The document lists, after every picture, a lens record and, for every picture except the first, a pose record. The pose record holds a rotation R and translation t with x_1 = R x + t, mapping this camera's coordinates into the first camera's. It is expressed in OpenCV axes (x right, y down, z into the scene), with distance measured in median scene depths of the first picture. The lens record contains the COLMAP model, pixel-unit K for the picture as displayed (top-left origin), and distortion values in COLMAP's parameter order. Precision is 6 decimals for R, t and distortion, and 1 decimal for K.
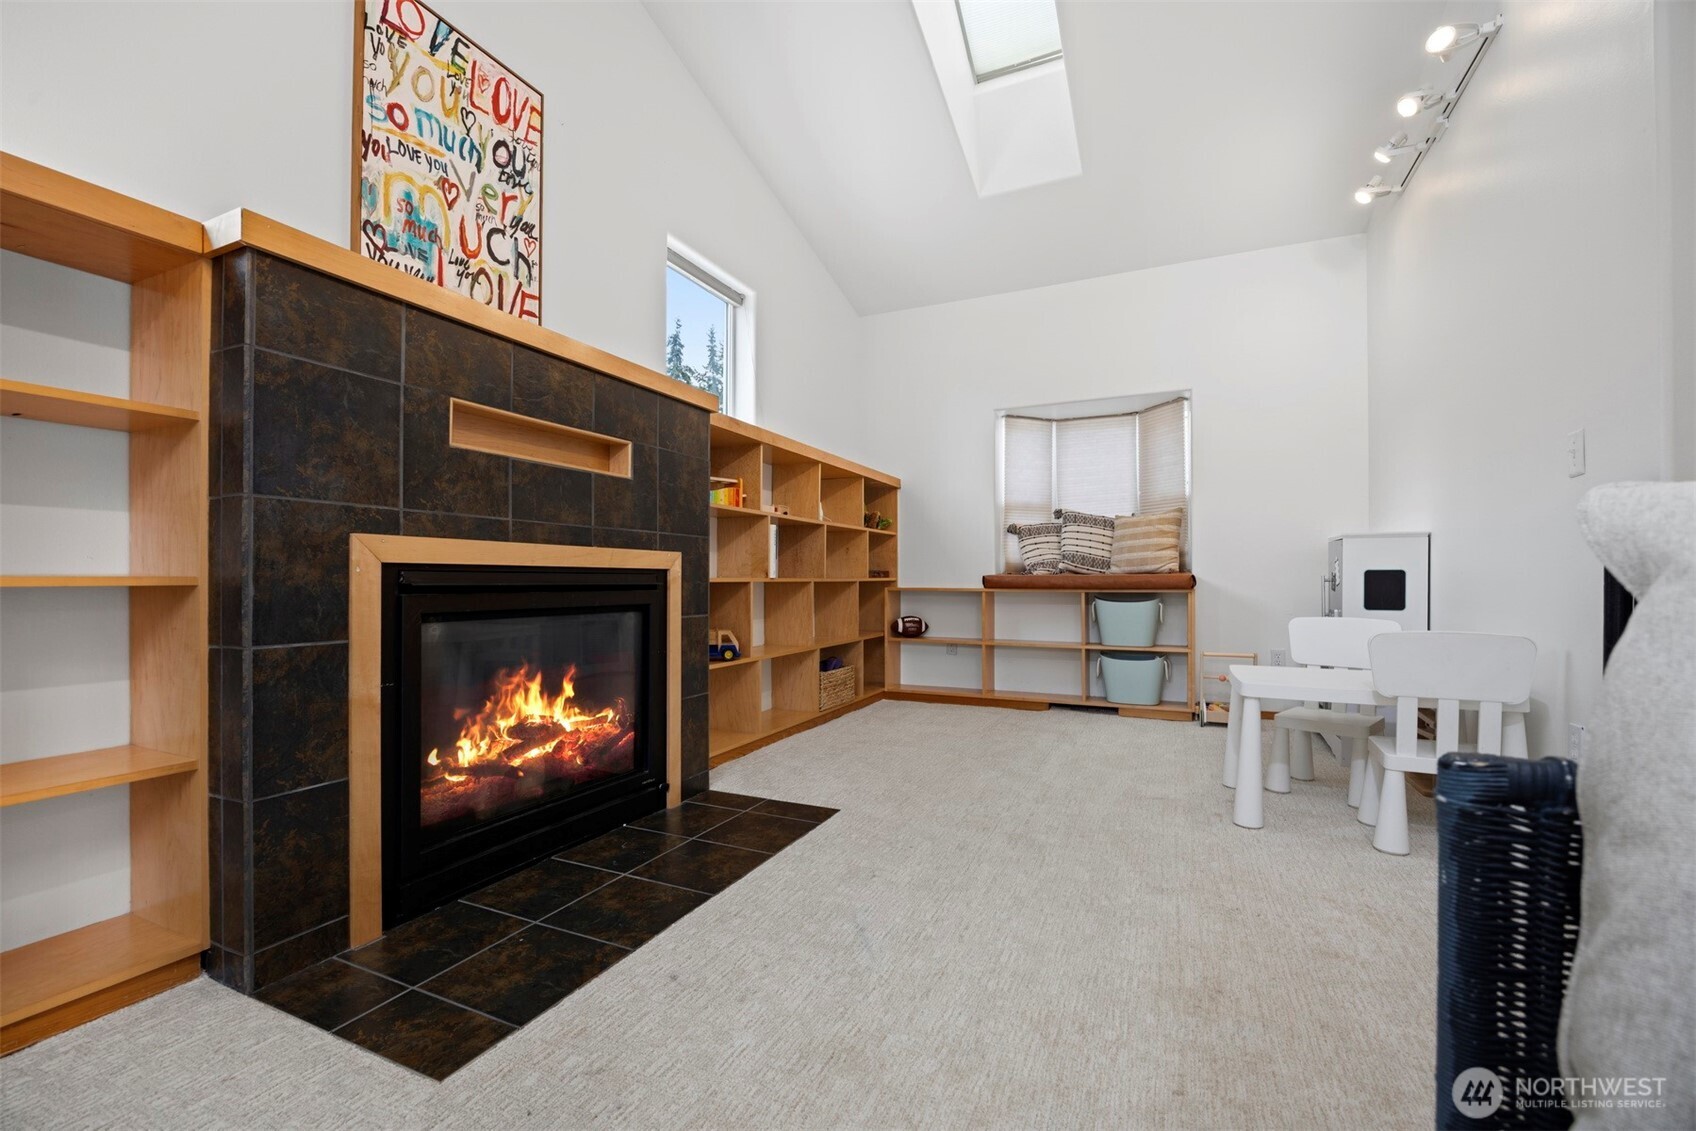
lens RADIAL K [[709.9, 0, 847.8], [0, 709.9, 578.5], [0, 0, 1]] dist [-0.014265, 0.001015]
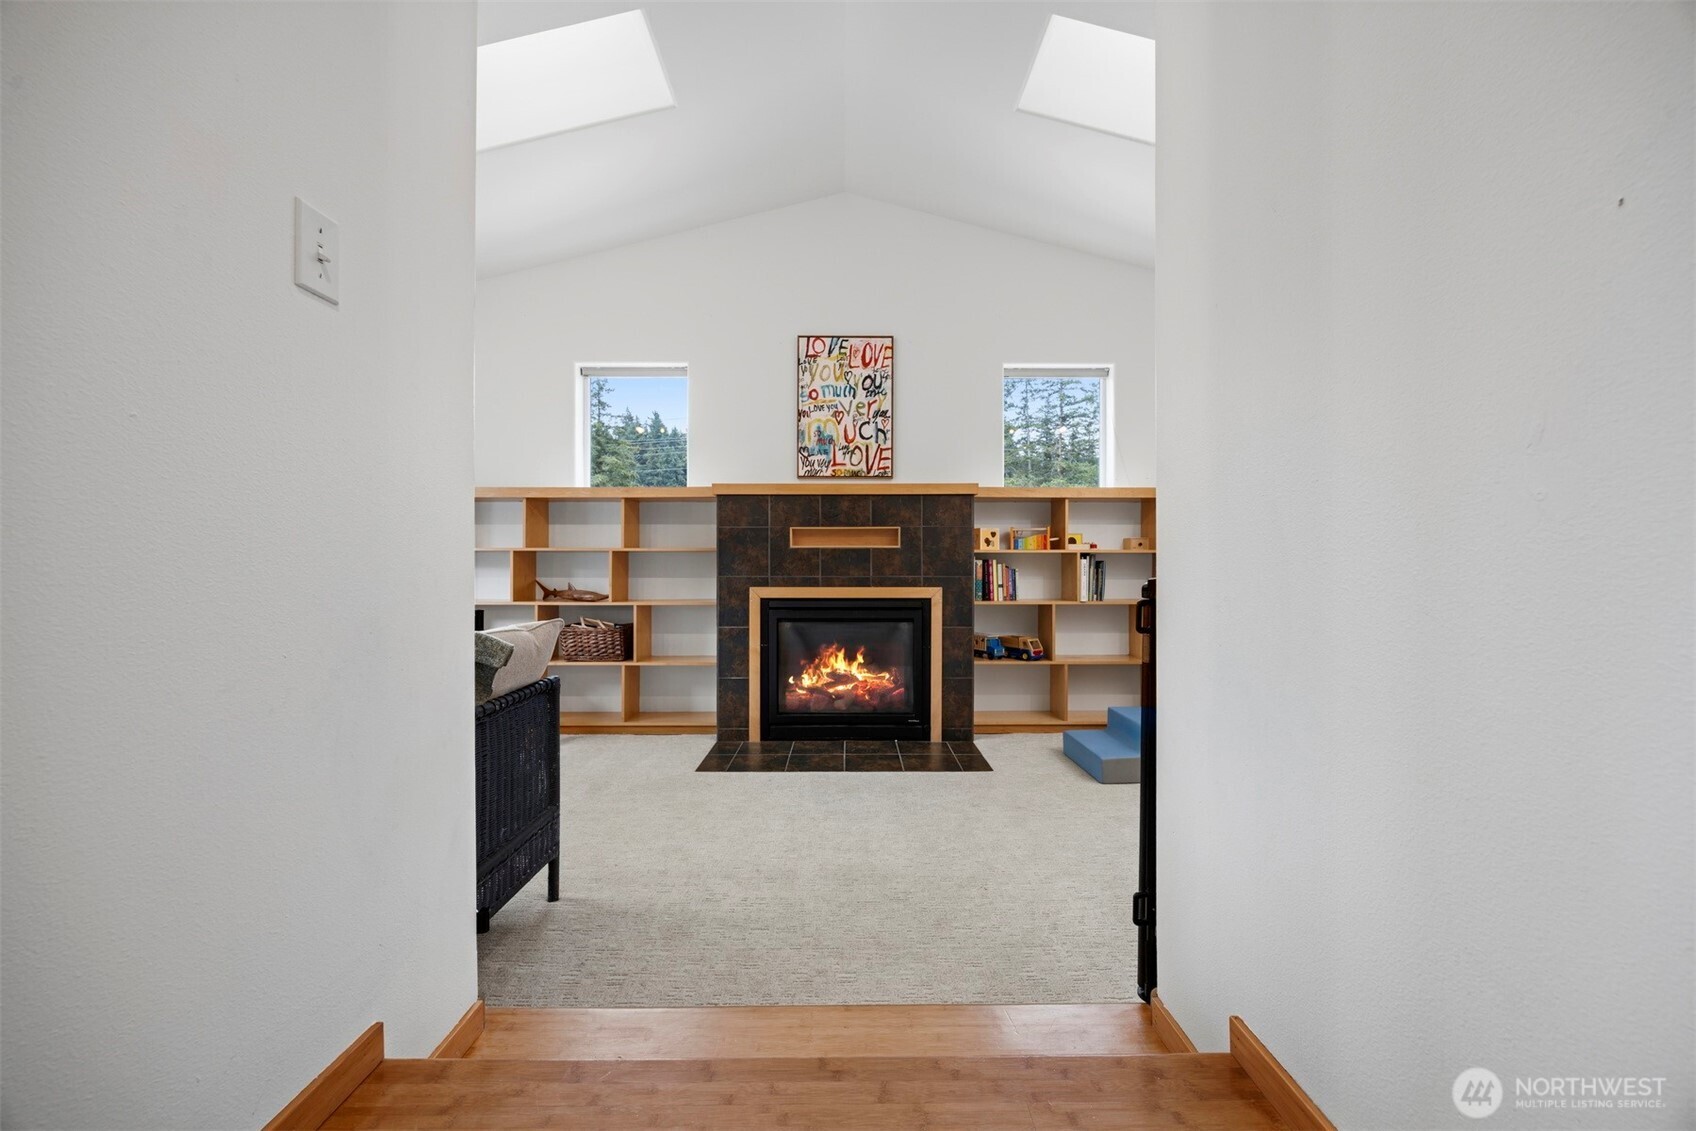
lens RADIAL K [[654.3, 0, 848.0], [0, 654.3, 562.7], [0, 0, 1]] dist [0.002785, -0.000012]
pose [[0.432813, -0.009121, -0.901438, 1.232253], [0.002605, 0.999957, -0.008867, -0.096470], [0.901480, 0.001490, 0.432818, 0.183462]]
